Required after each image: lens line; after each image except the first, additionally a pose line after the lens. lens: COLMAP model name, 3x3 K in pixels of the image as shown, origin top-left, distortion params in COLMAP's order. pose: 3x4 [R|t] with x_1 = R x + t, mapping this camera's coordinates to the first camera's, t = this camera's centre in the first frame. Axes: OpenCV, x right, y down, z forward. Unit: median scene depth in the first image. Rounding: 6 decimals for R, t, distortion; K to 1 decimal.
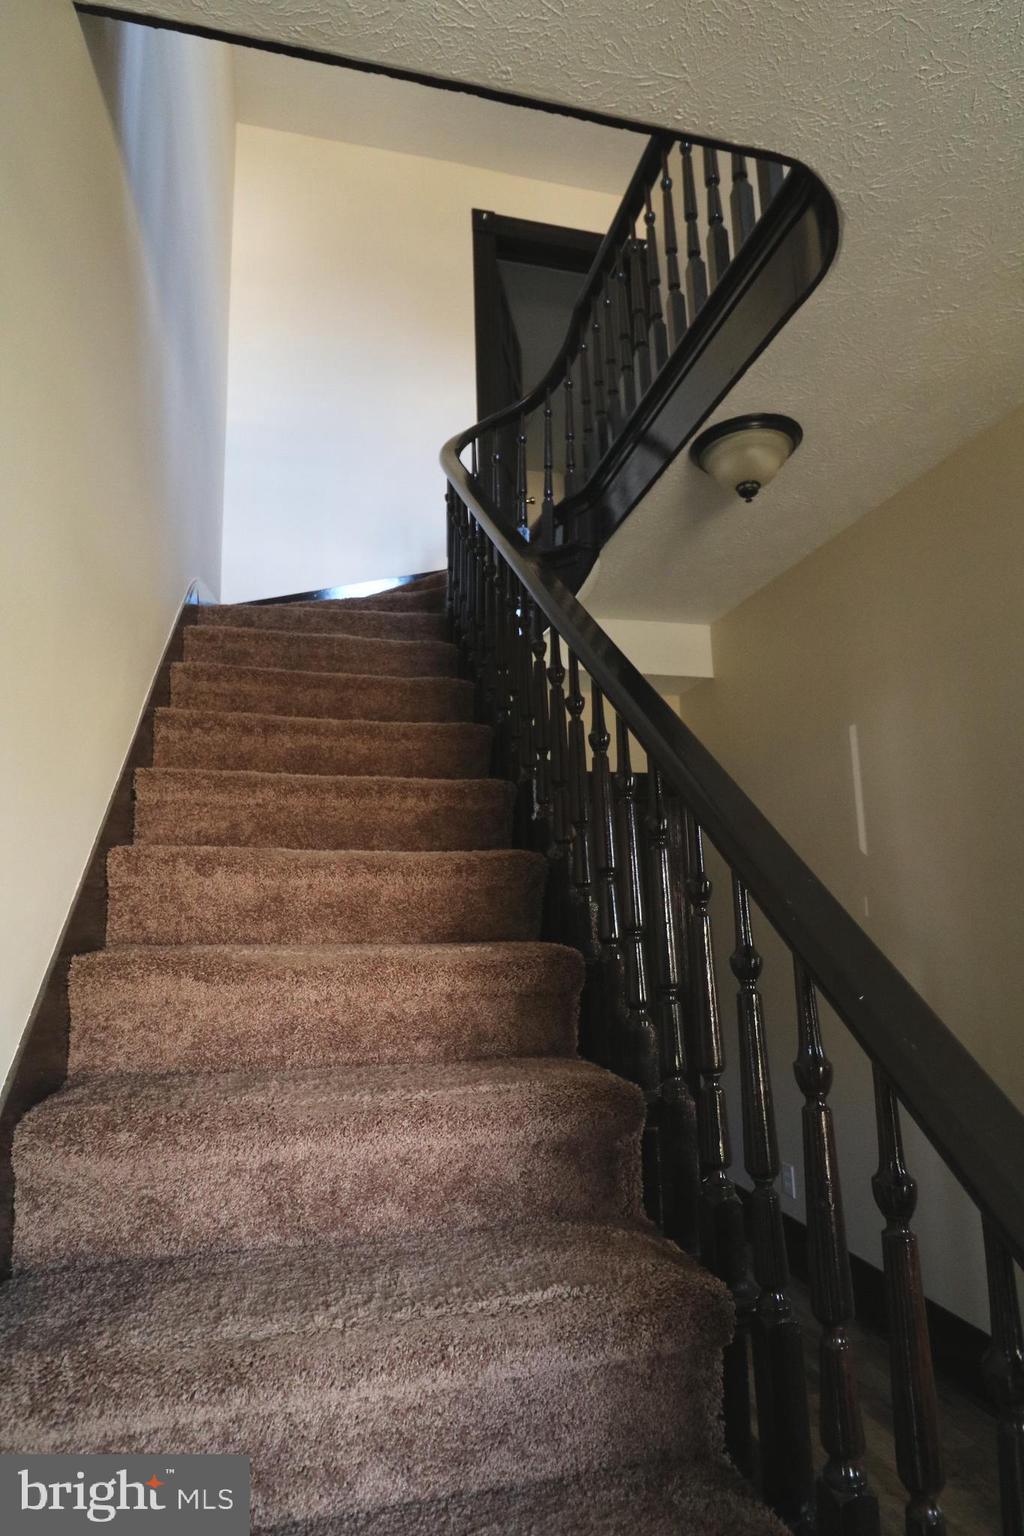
lens RADIAL K [[843.1, 0, 512.0], [0, 843.1, 768.0], [0, 0, 1]] dist [0.008395, -0.015183]
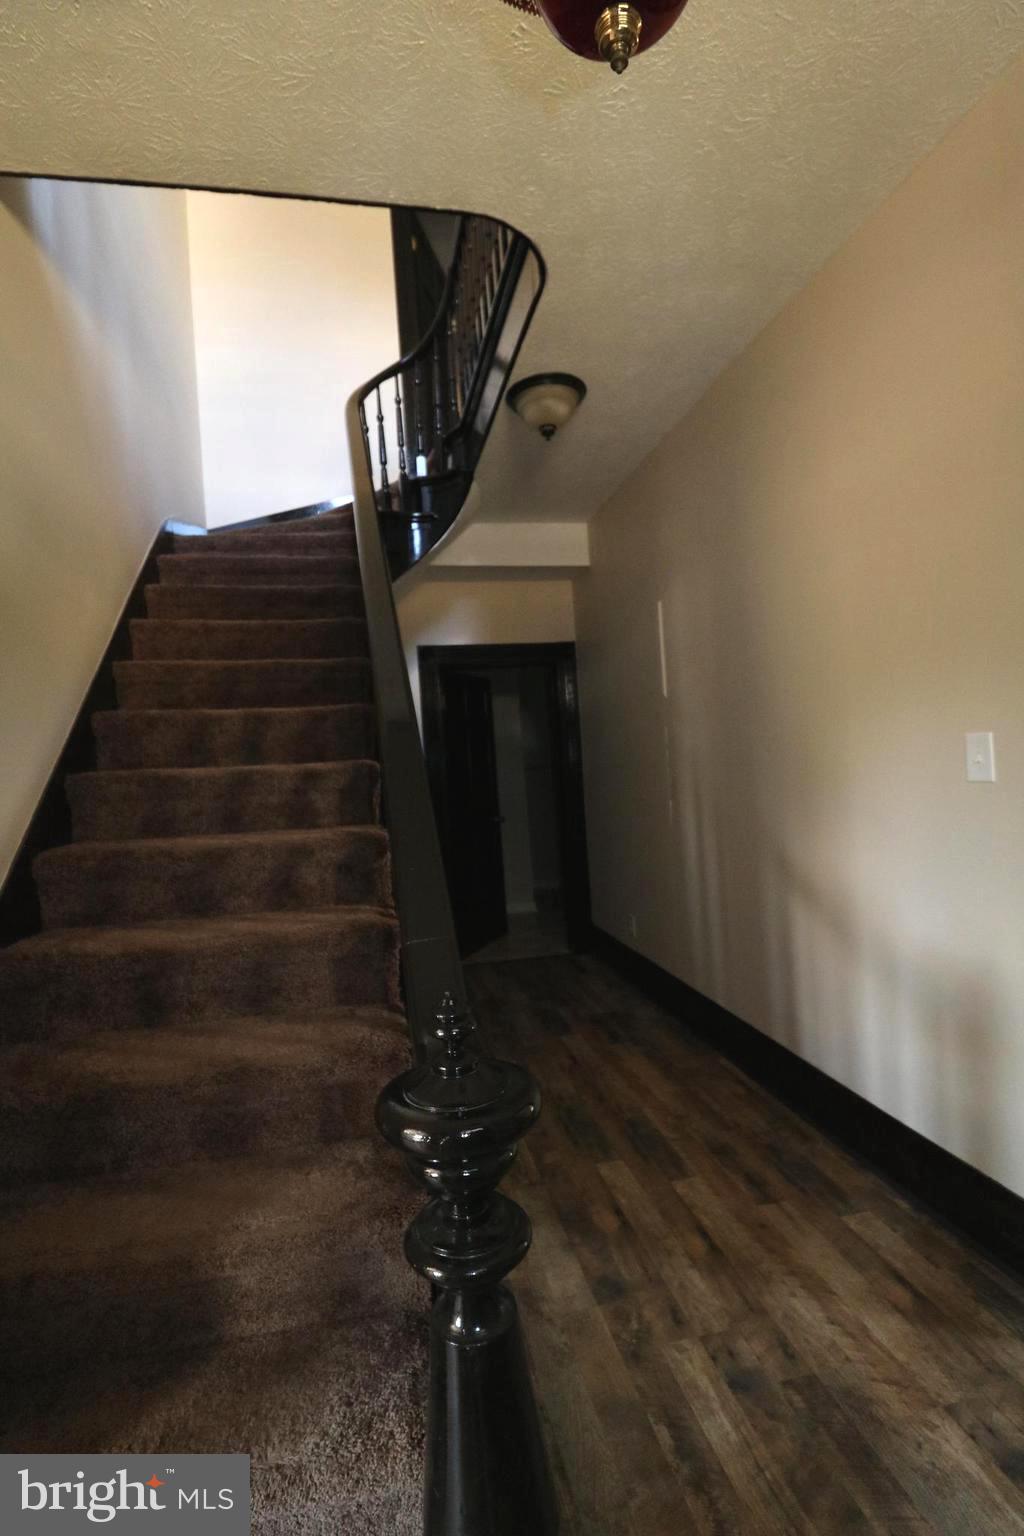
lens RADIAL K [[717.6, 0, 512.0], [0, 717.6, 768.0], [0, 0, 1]] dist [0.001204, -0.012870]
pose [[0.998515, -0.039360, -0.037658, 0.249479], [0.045485, 0.982830, 0.178817, -0.008402], [0.029973, -0.180264, 0.983161, -0.232522]]
